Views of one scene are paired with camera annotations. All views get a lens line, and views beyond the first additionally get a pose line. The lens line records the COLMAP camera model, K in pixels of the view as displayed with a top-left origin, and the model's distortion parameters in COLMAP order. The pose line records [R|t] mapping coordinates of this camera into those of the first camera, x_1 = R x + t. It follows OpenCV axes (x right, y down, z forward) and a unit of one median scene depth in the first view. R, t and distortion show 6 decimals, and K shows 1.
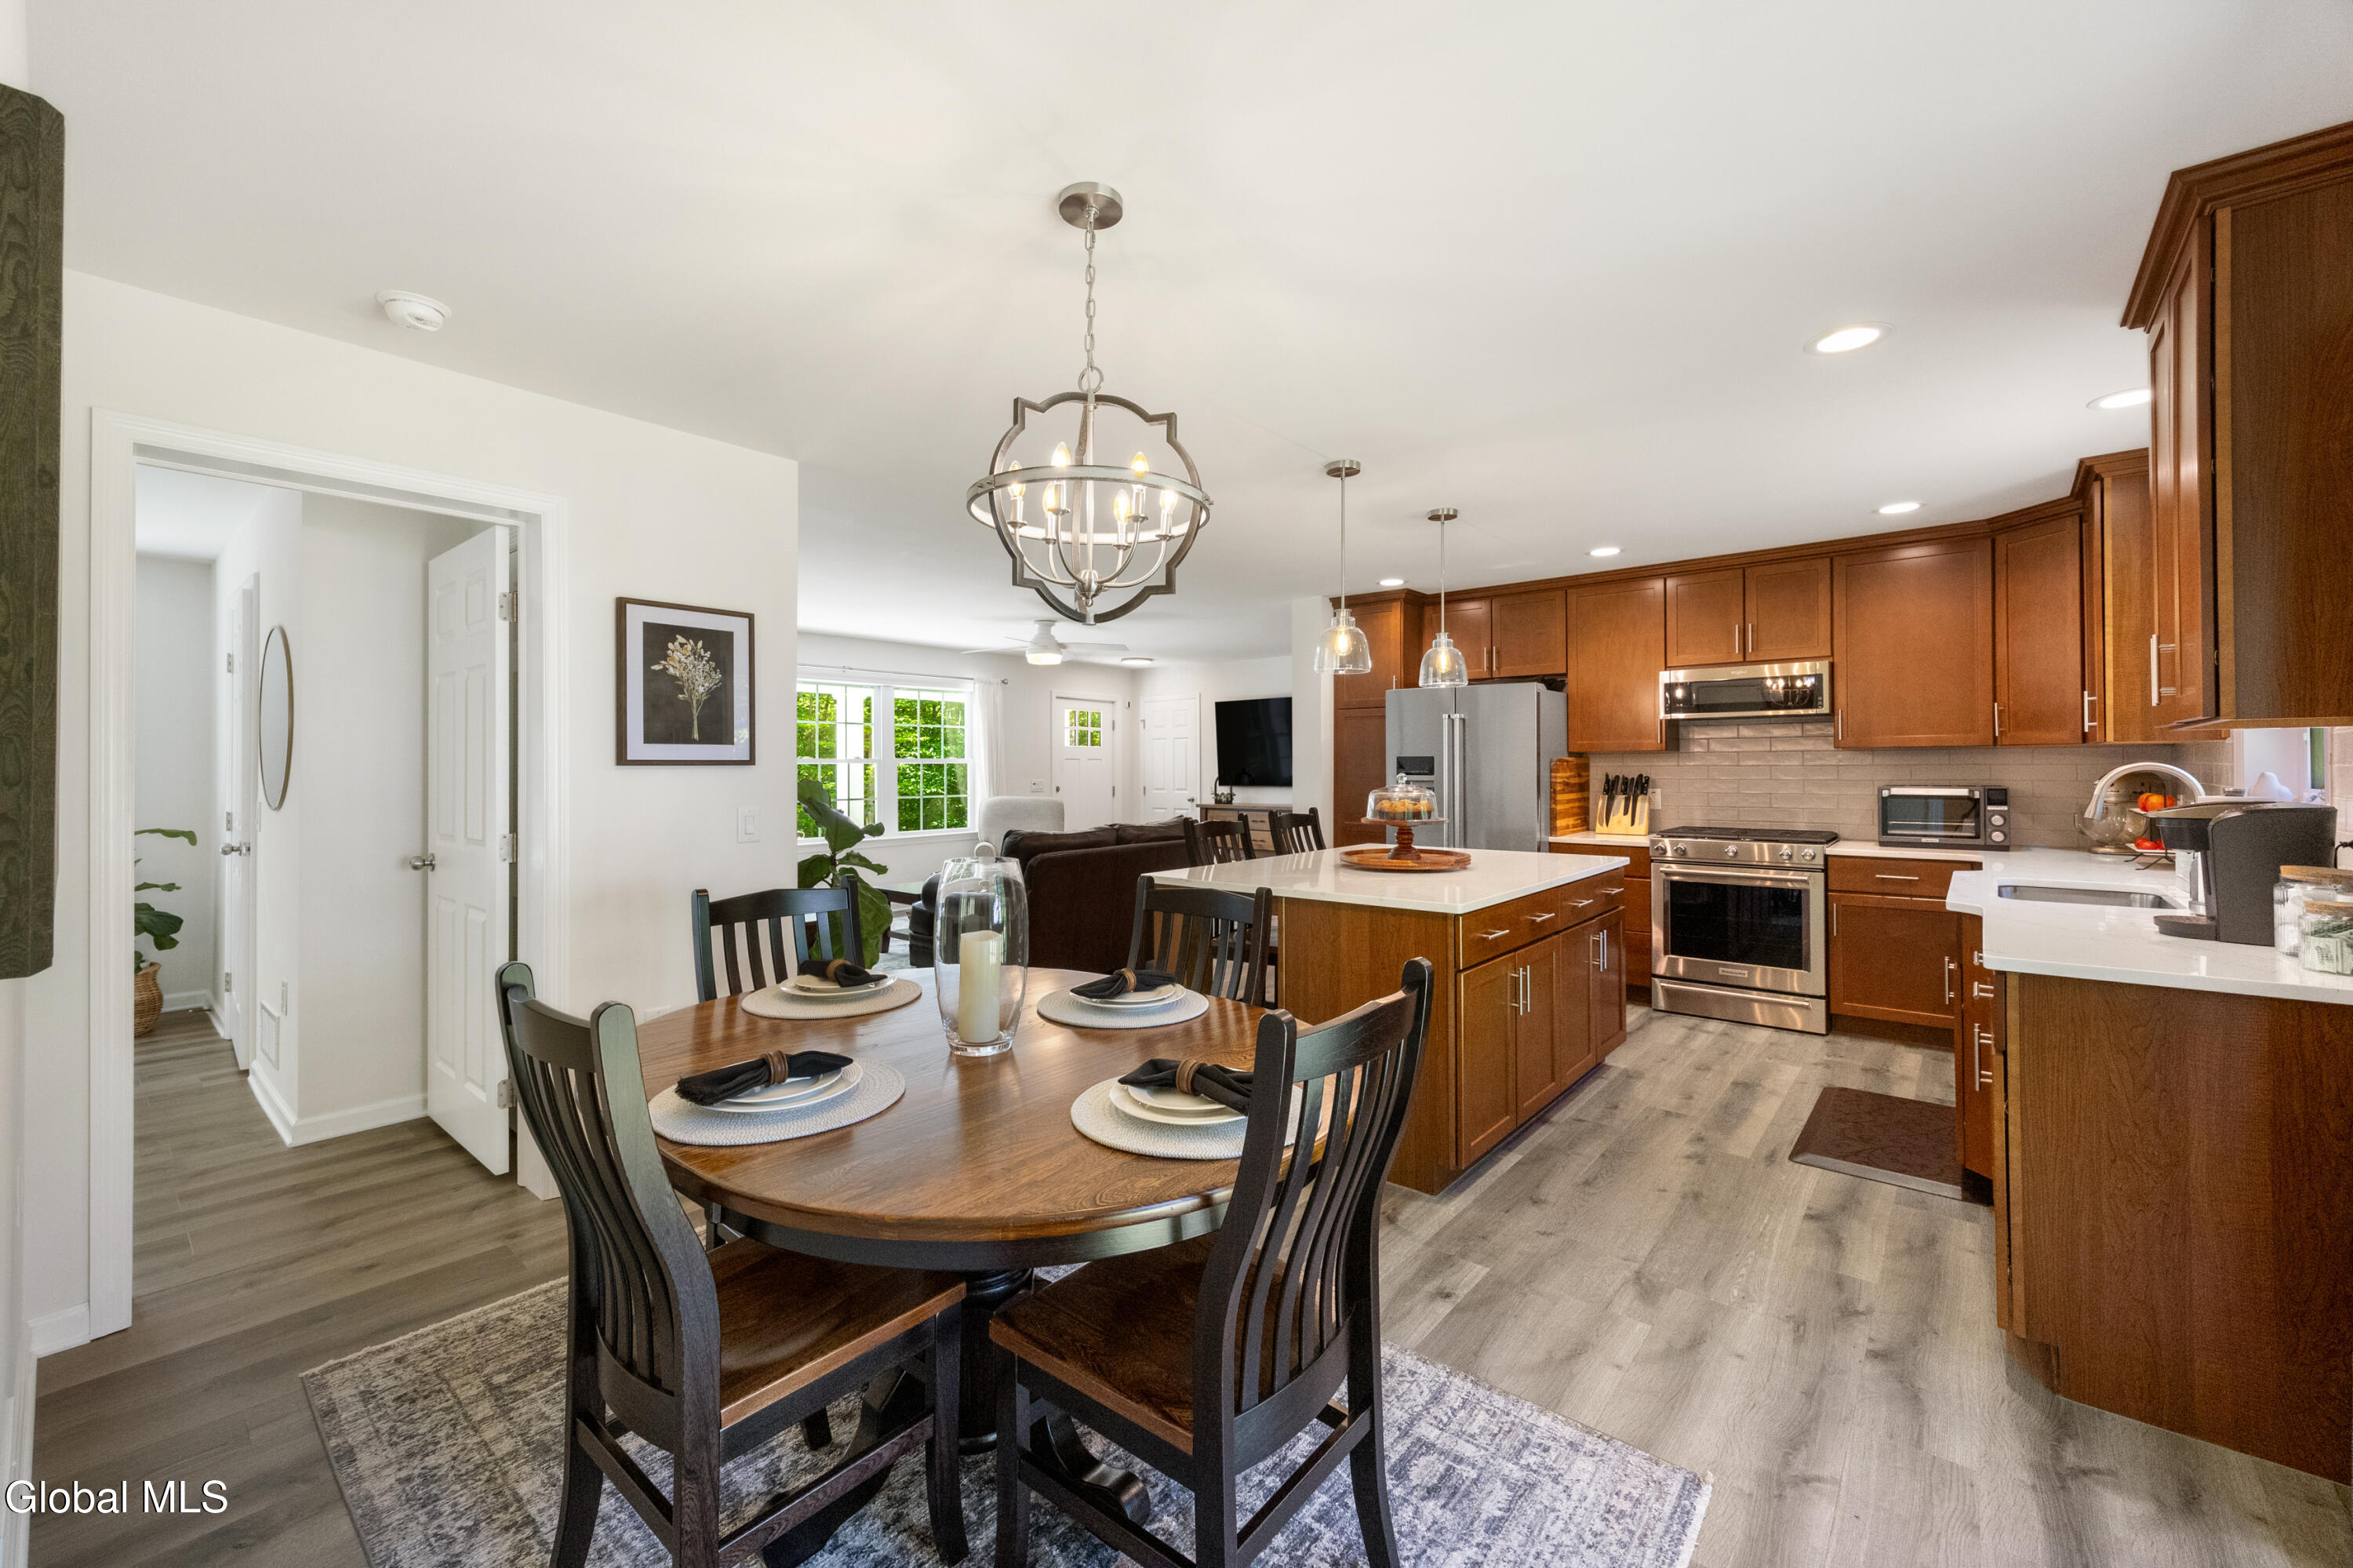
lens RADIAL K [[937.4, 0, 1162.3], [0, 937.4, 758.0], [0, 0, 1]] dist [0.004005, 0.000144]
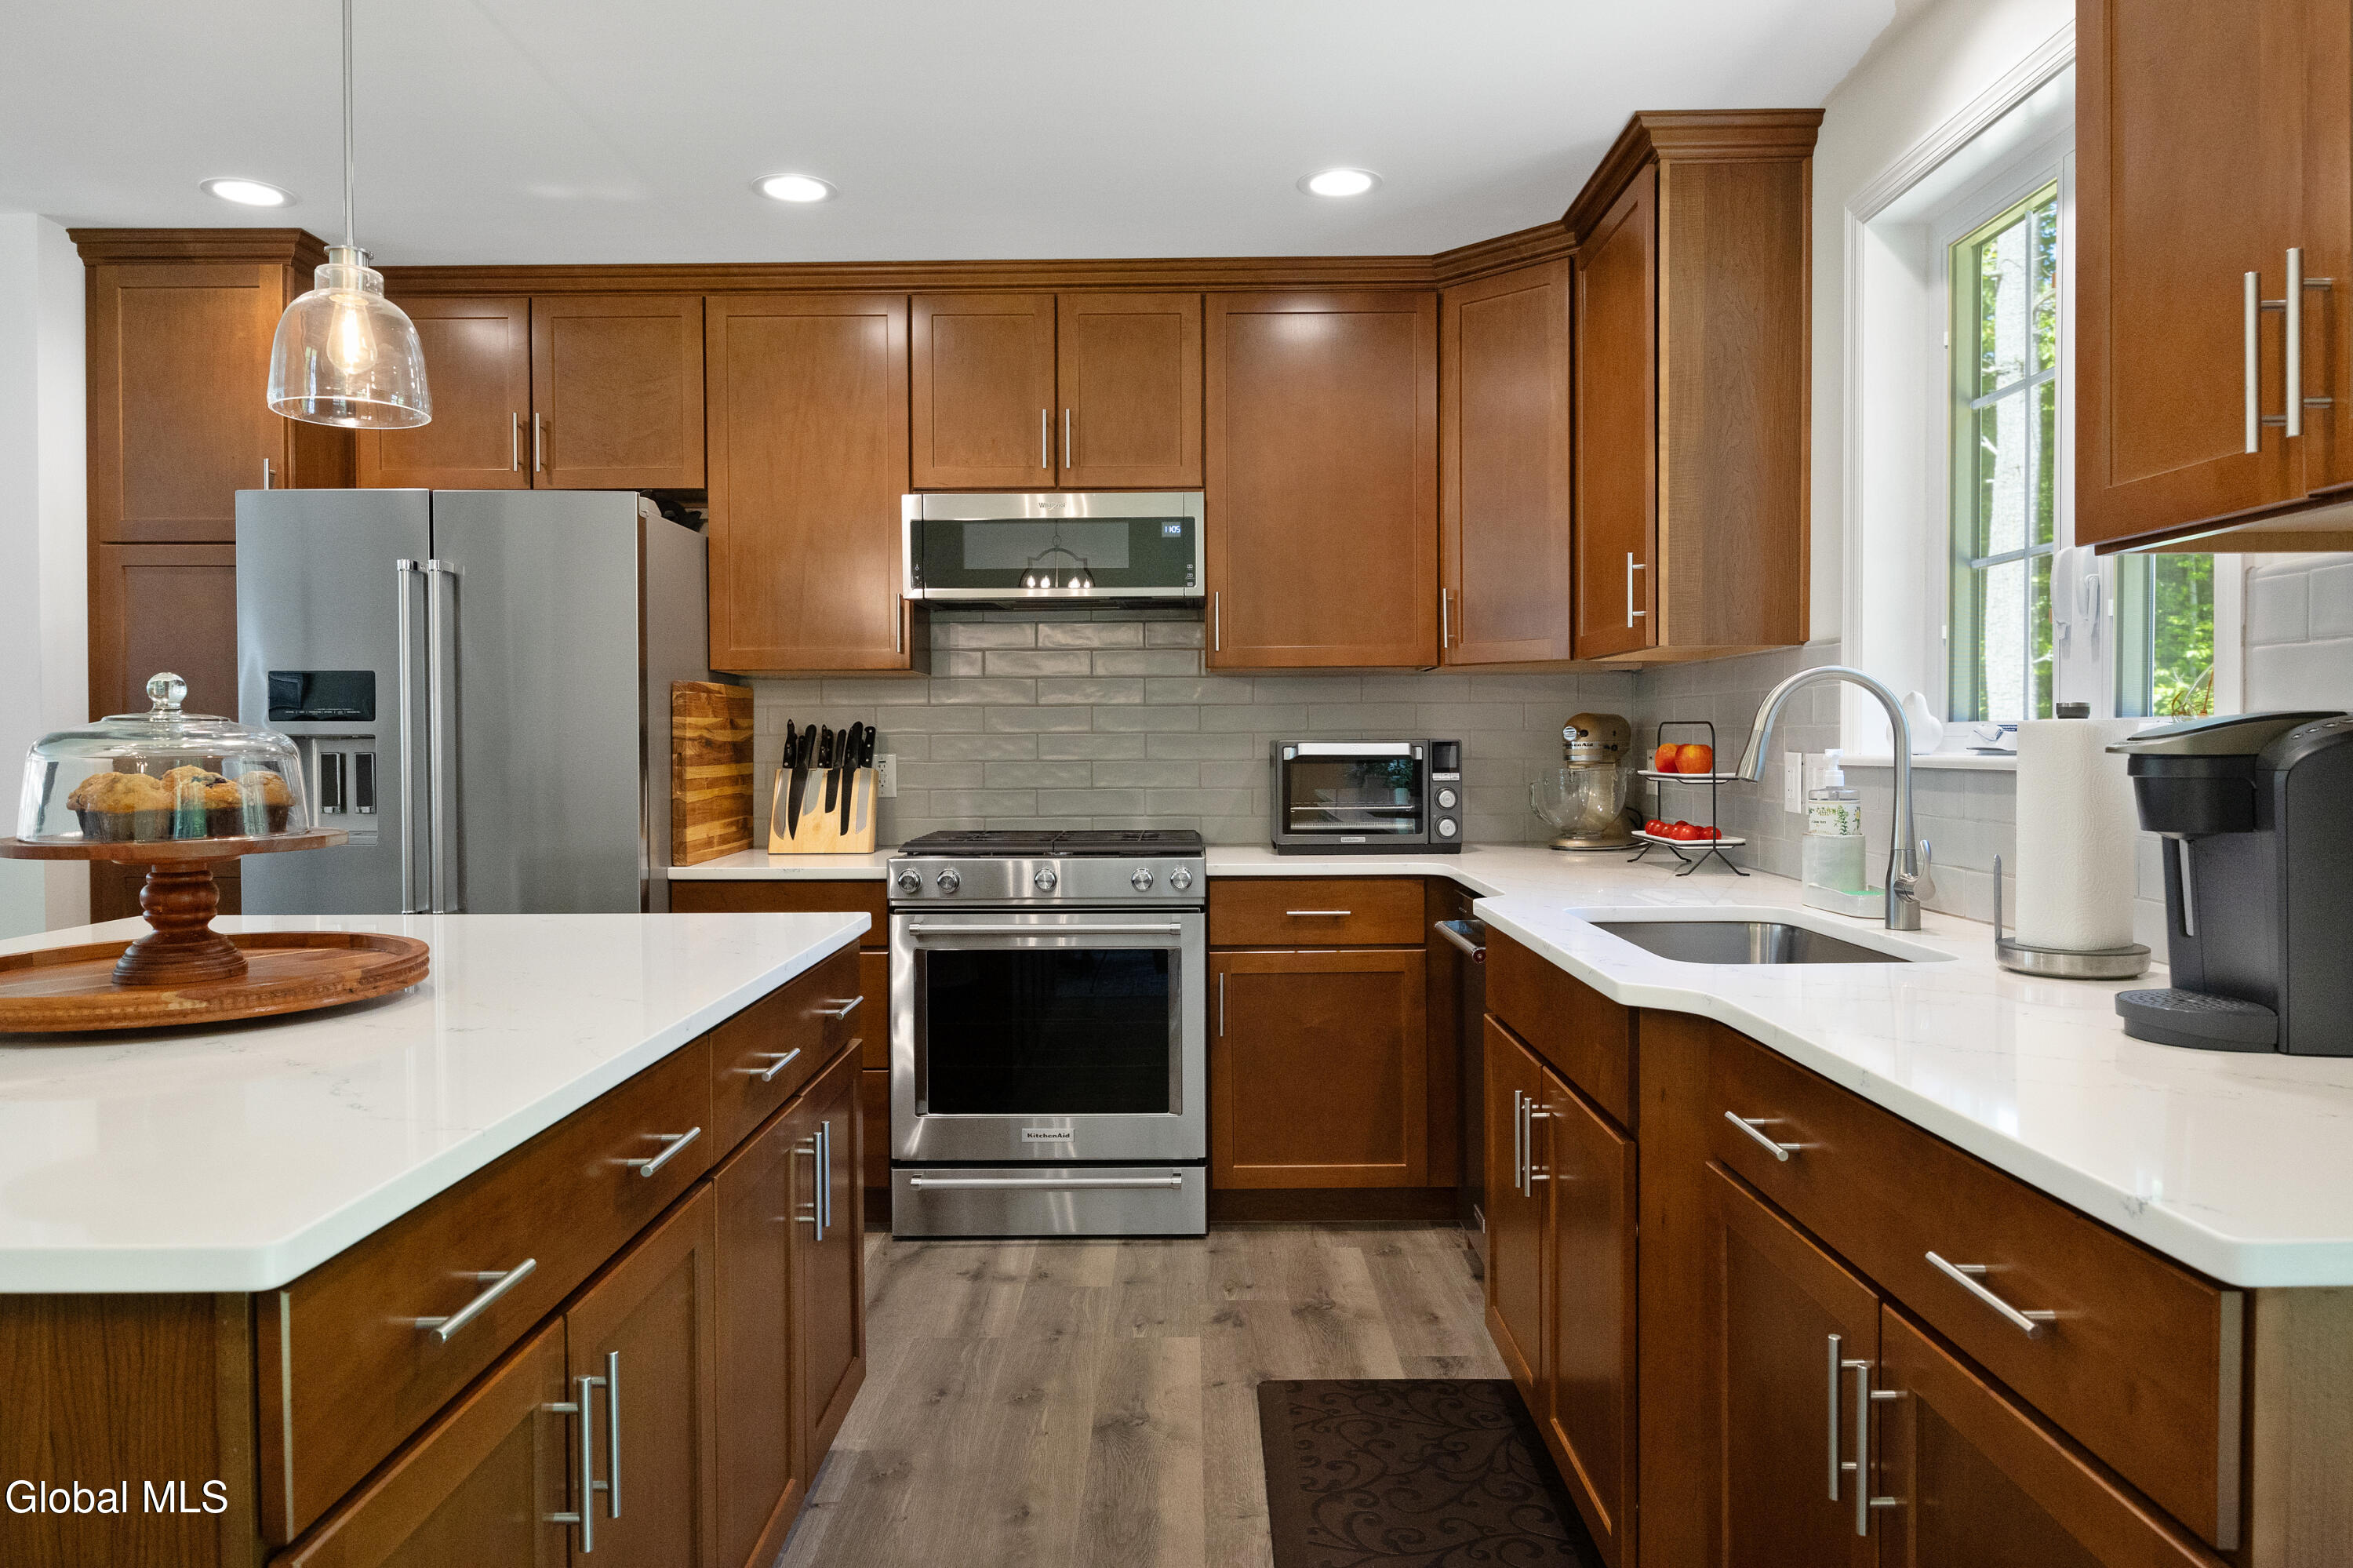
lens RADIAL K [[1557.5, 0, 1174.0], [0, 1557.5, 772.2], [0, 0, 1]] dist [-0.005887, 0.000852]
pose [[0.757304, -0.011717, 0.652957, 0.140514], [-0.004520, 0.999721, 0.023182, 0.026239], [-0.653047, -0.020507, 0.757040, 0.354106]]
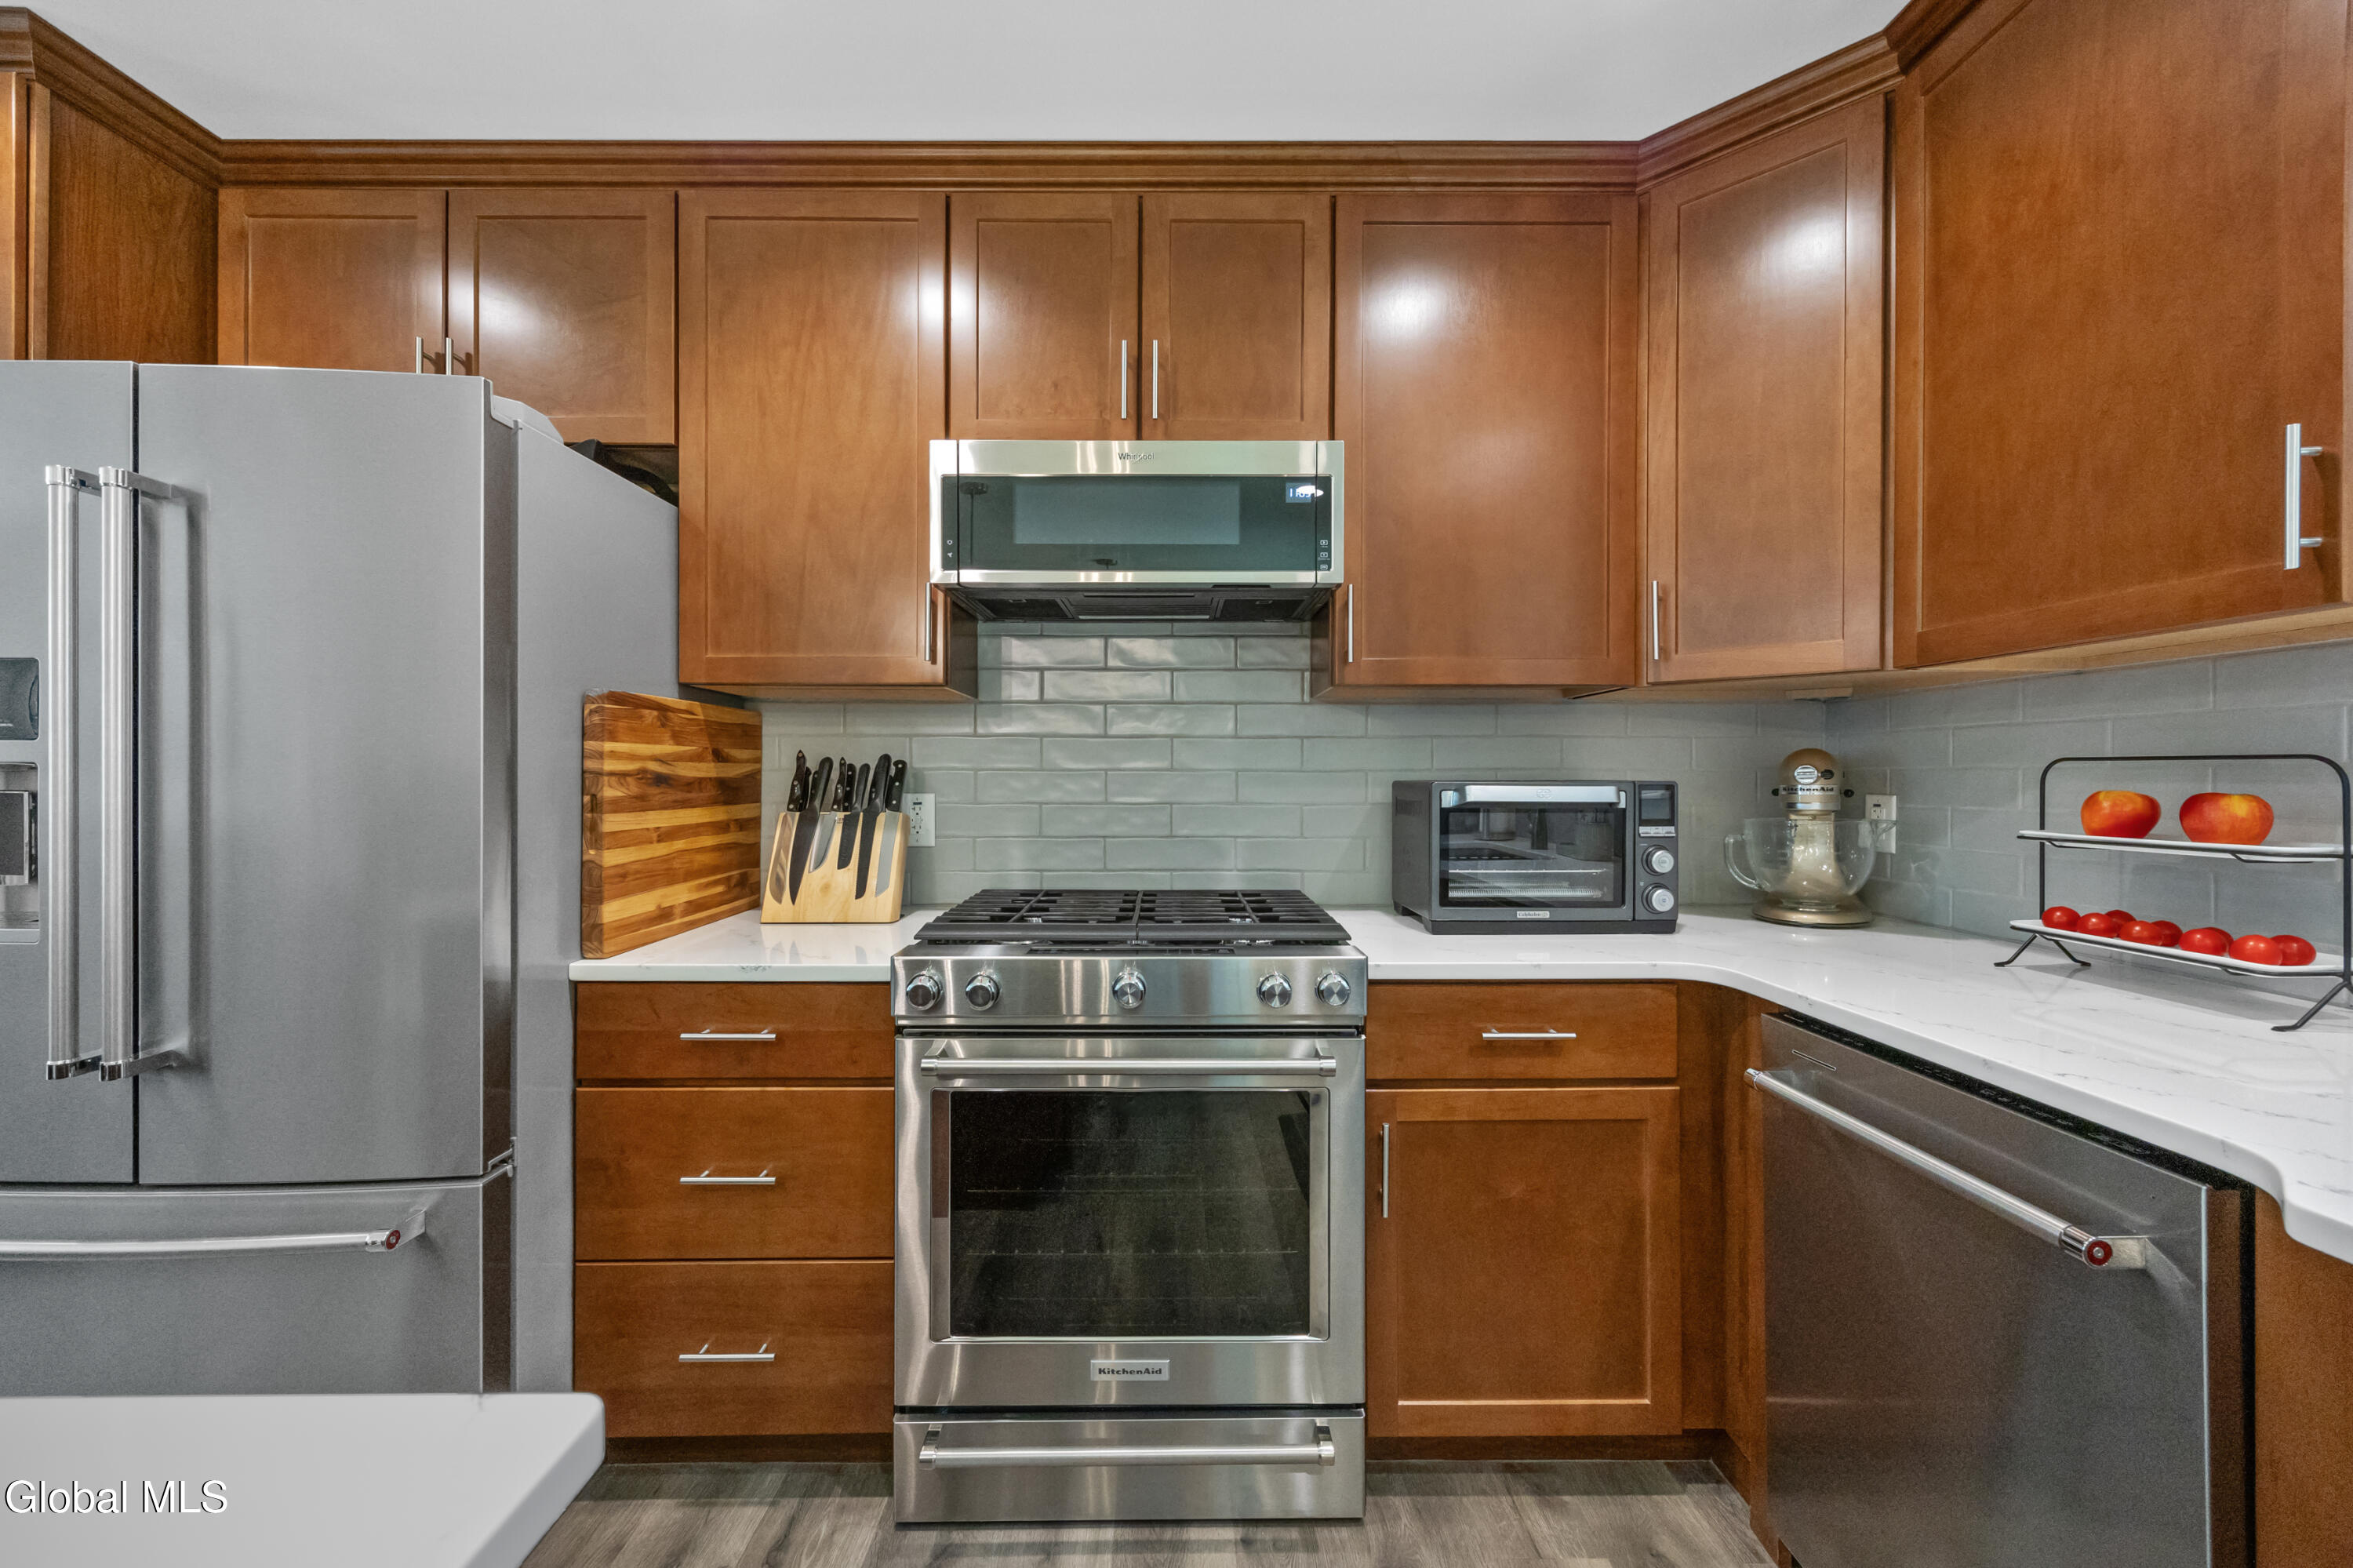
lens RADIAL K [[918.5, 0, 1171.2], [0, 918.5, 781.7], [0, 0, 1]] dist [0.001405, 0.000073]
pose [[0.748691, 0.003443, 0.662911, 0.397359], [-0.011546, 0.999903, 0.007847, 0.026778], [-0.662819, -0.013529, 0.748657, 0.732983]]
